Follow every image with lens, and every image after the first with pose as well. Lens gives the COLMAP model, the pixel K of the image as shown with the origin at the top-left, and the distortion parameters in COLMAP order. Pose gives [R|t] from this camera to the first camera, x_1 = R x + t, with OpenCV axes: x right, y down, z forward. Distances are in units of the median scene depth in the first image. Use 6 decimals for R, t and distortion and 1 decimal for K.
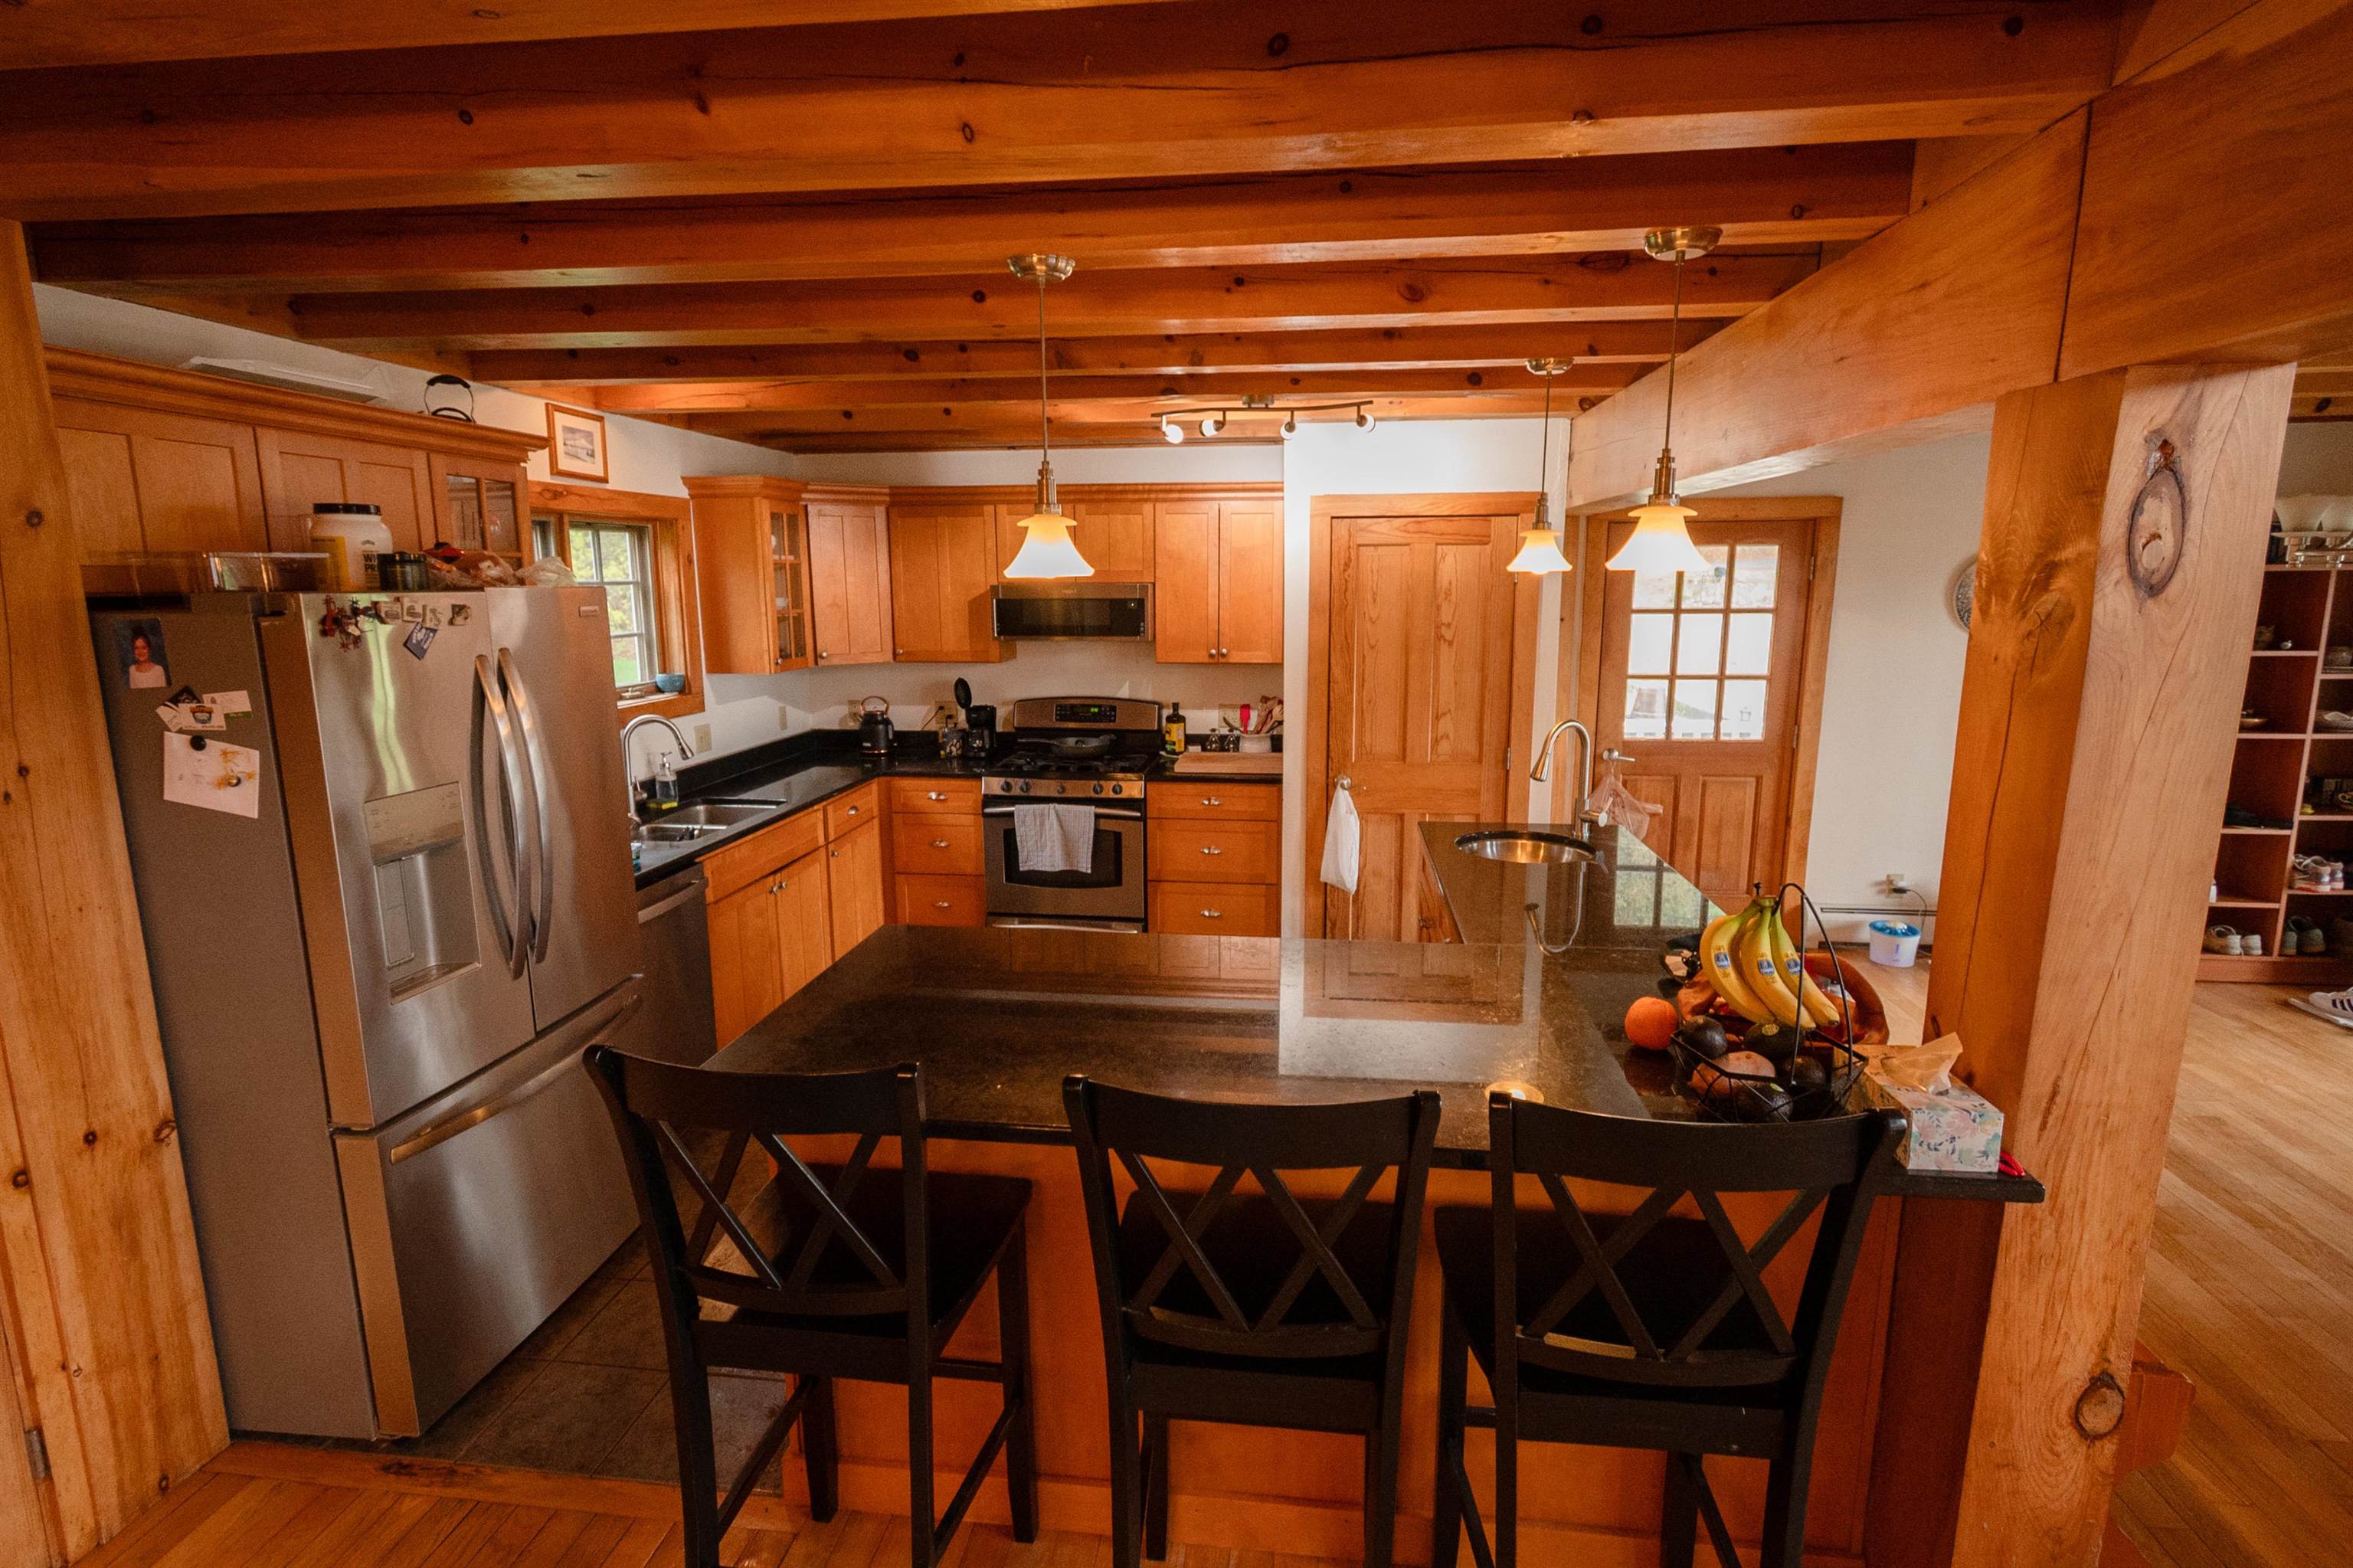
lens RADIAL K [[1118.2, 0, 1182.5], [0, 1118.2, 775.3], [0, 0, 1]] dist [0.003881, 0.000071]
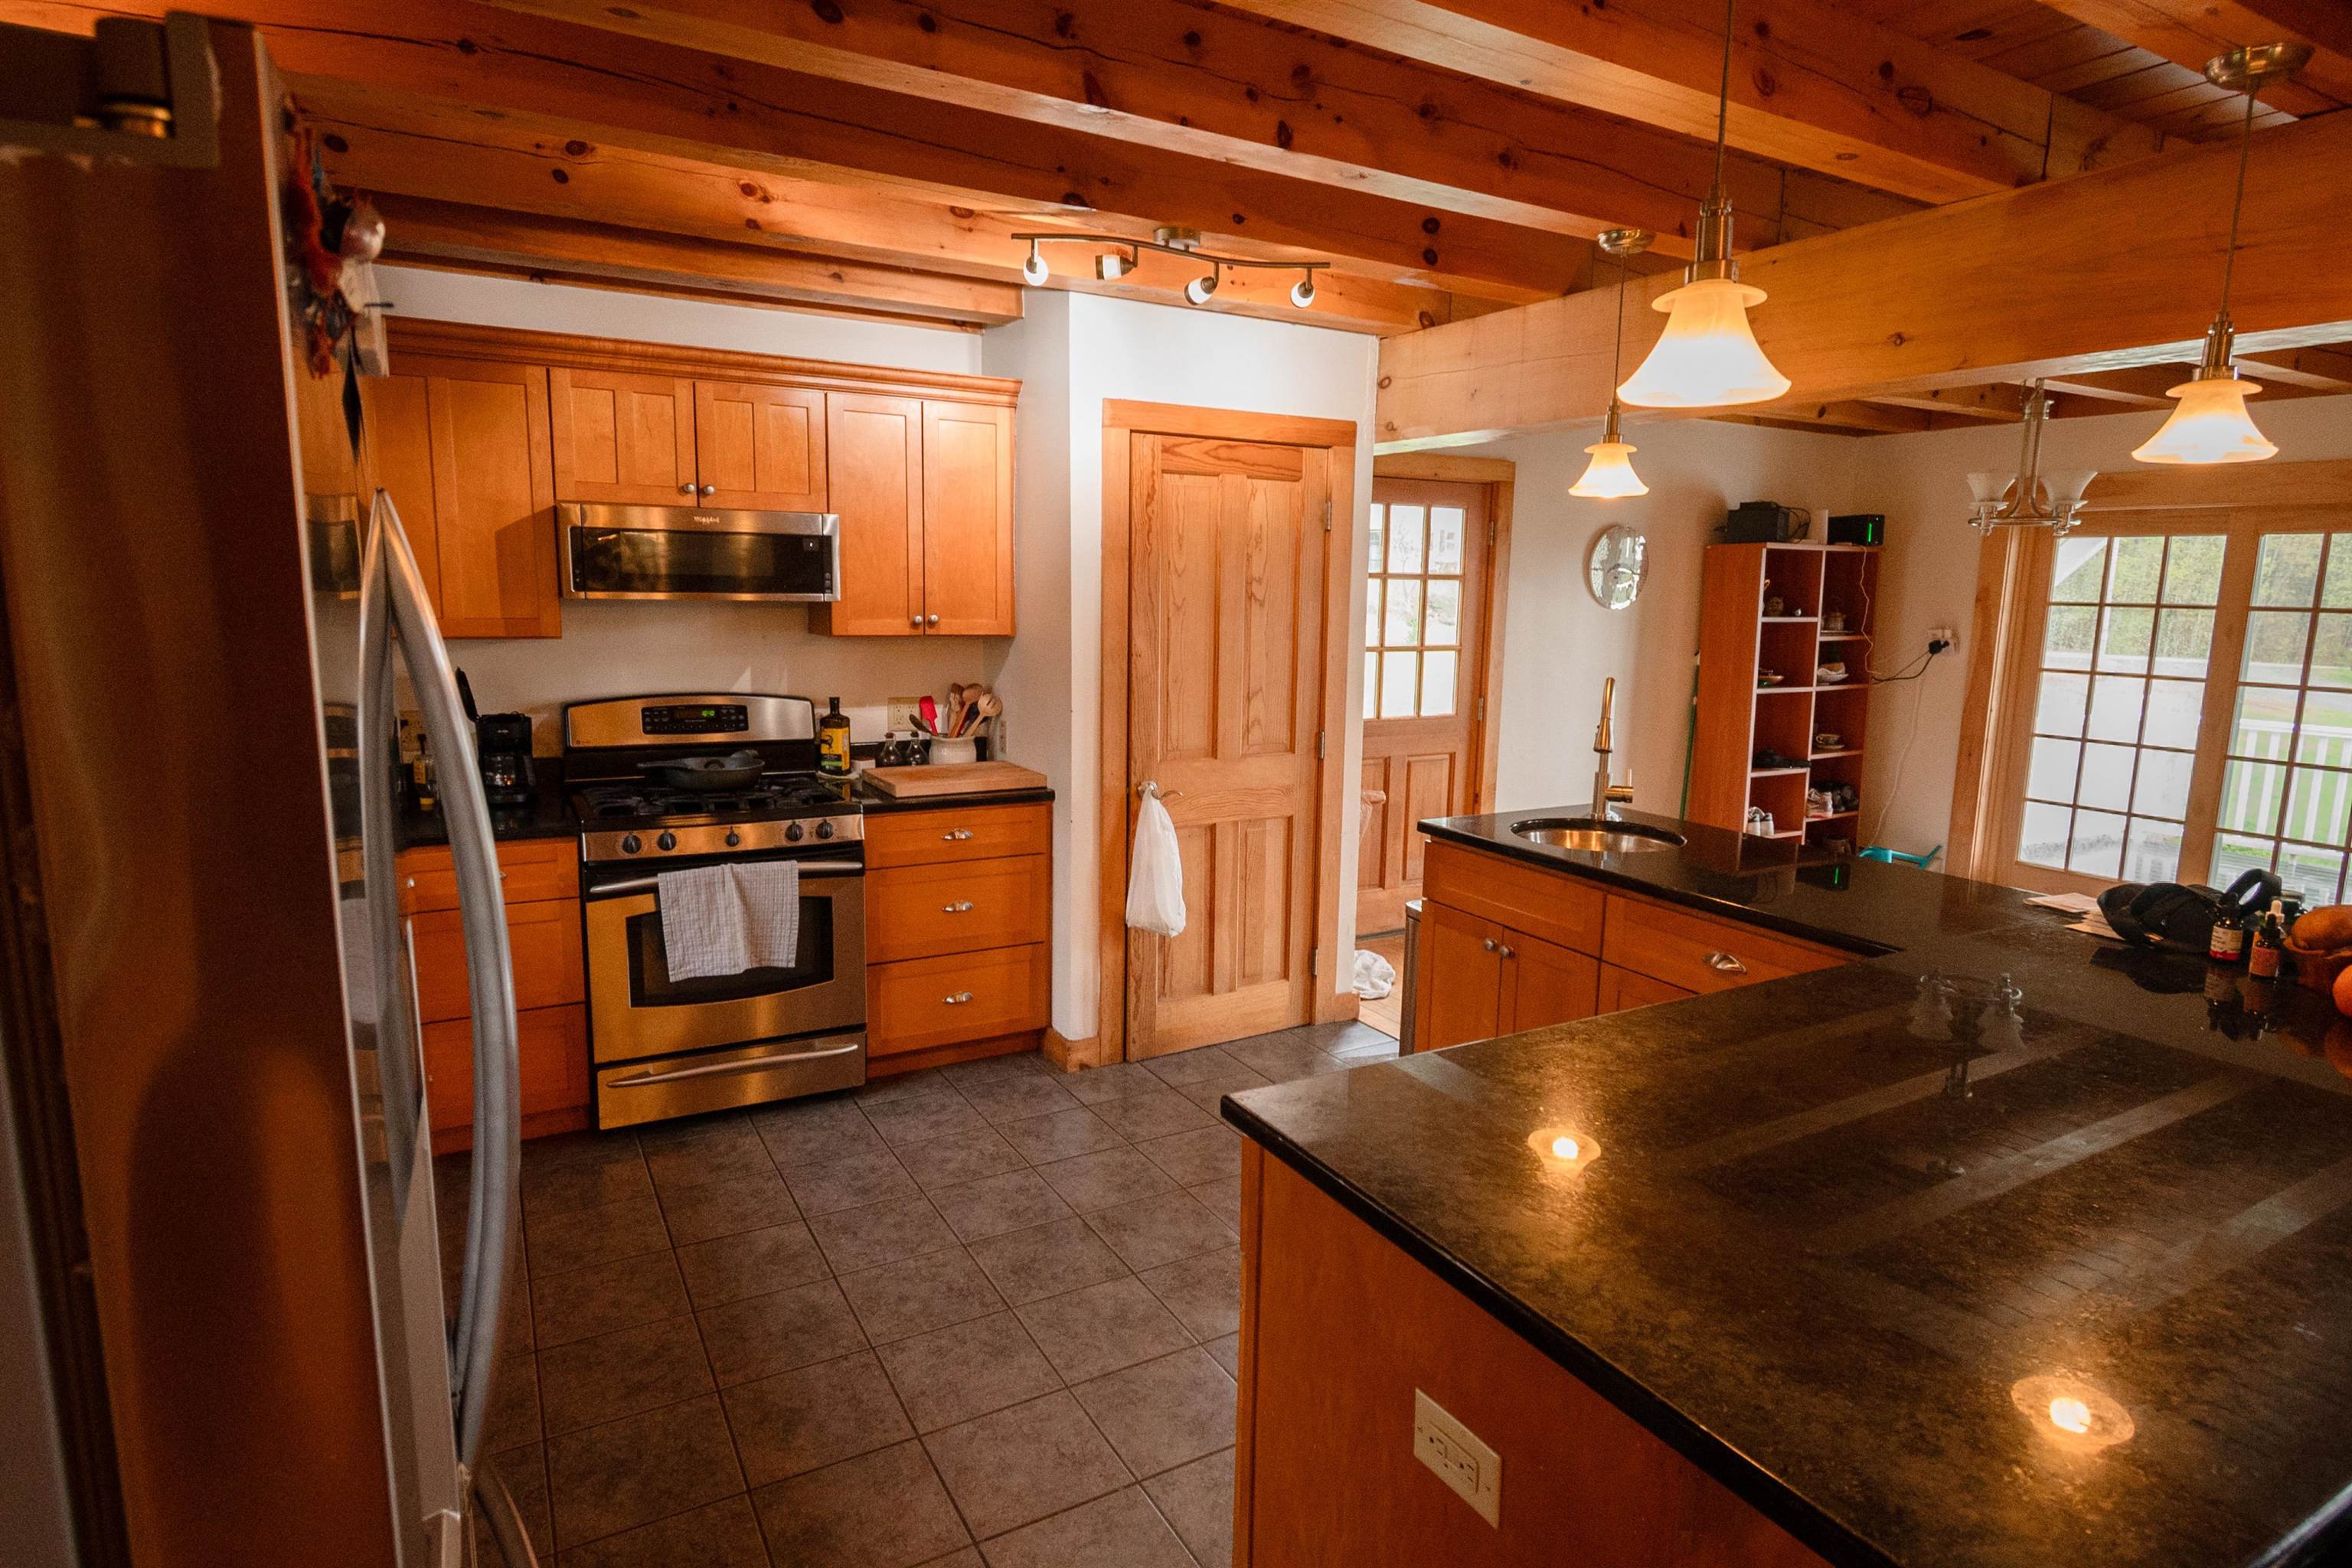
lens RADIAL K [[1260.3, 0, 1185.1], [0, 1260.3, 778.7], [0, 0, 1]] dist [0.001164, 0.000420]
pose [[0.805330, -0.072330, 0.588397, -0.313669], [0.081213, 0.996632, 0.011358, -0.008537], [-0.587237, 0.038639, 0.808492, 0.291323]]
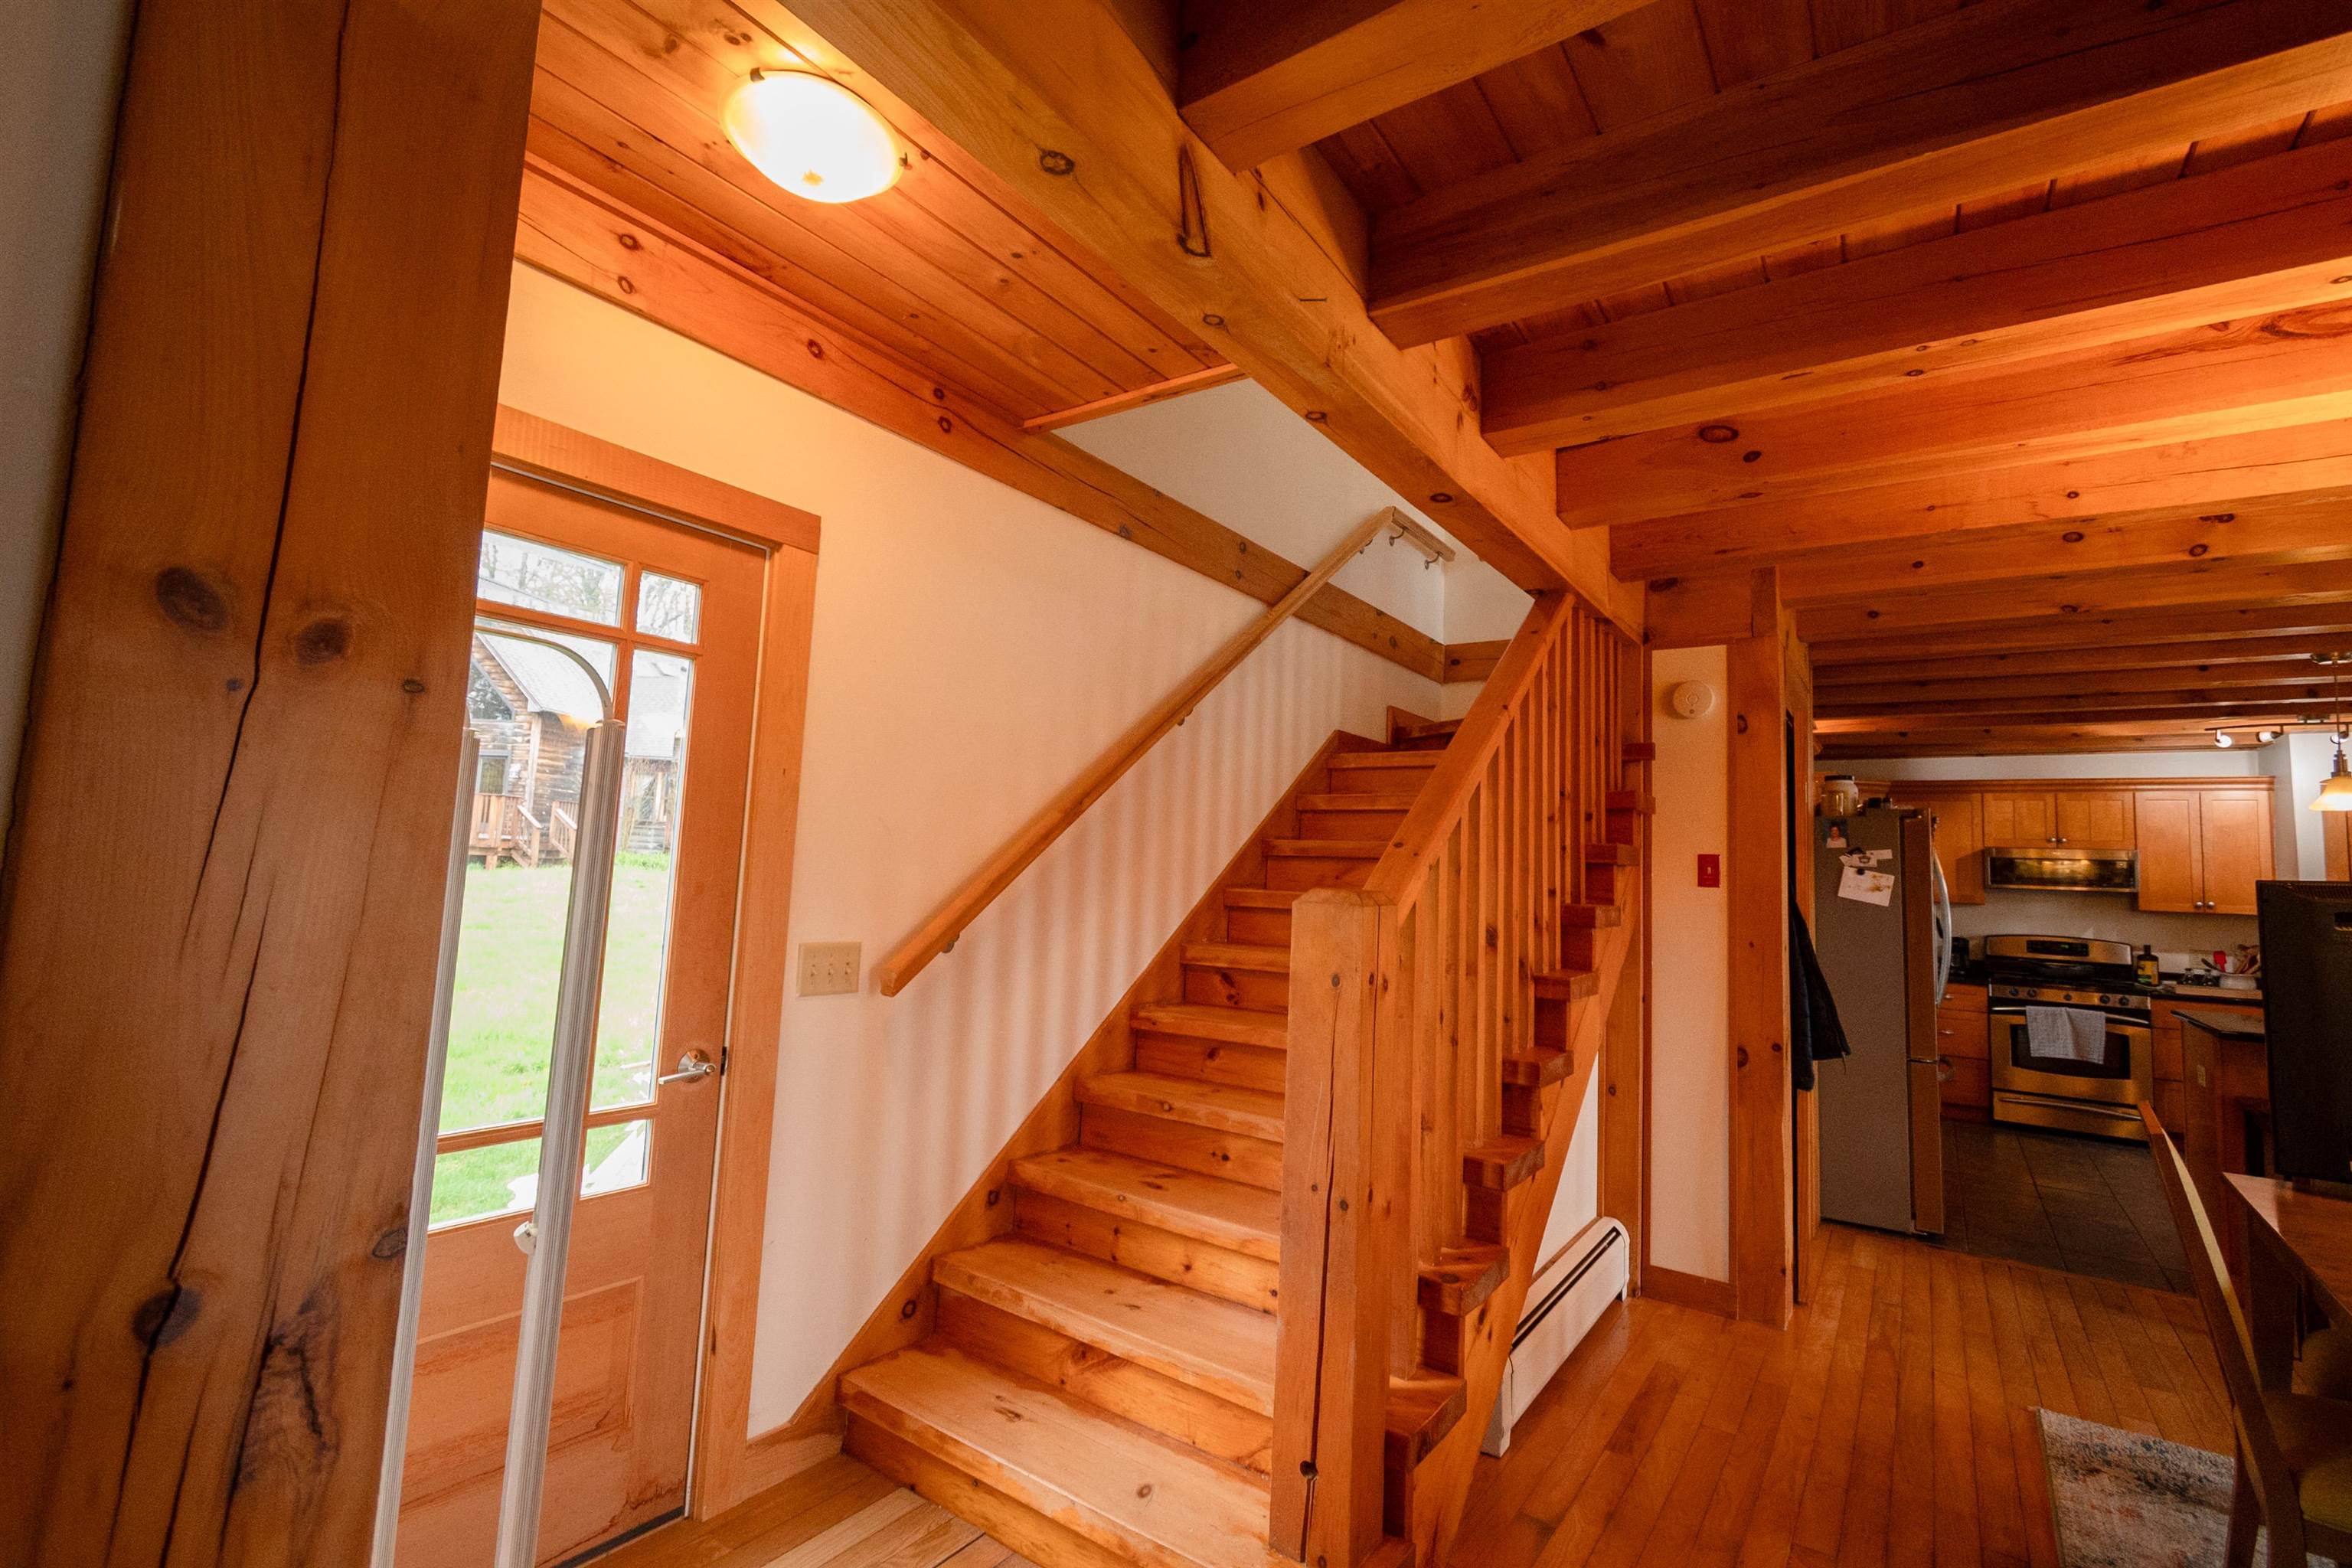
lens RADIAL K [[1045.6, 0, 1180.5], [0, 1045.6, 777.4], [0, 0, 1]] dist [-0.000625, 0.000042]
pose [[0.878507, -0.000732, -0.477729, -0.444482], [-0.130113, 0.961829, -0.240740, 0.198985], [0.459670, 0.273651, 0.844878, -0.621400]]
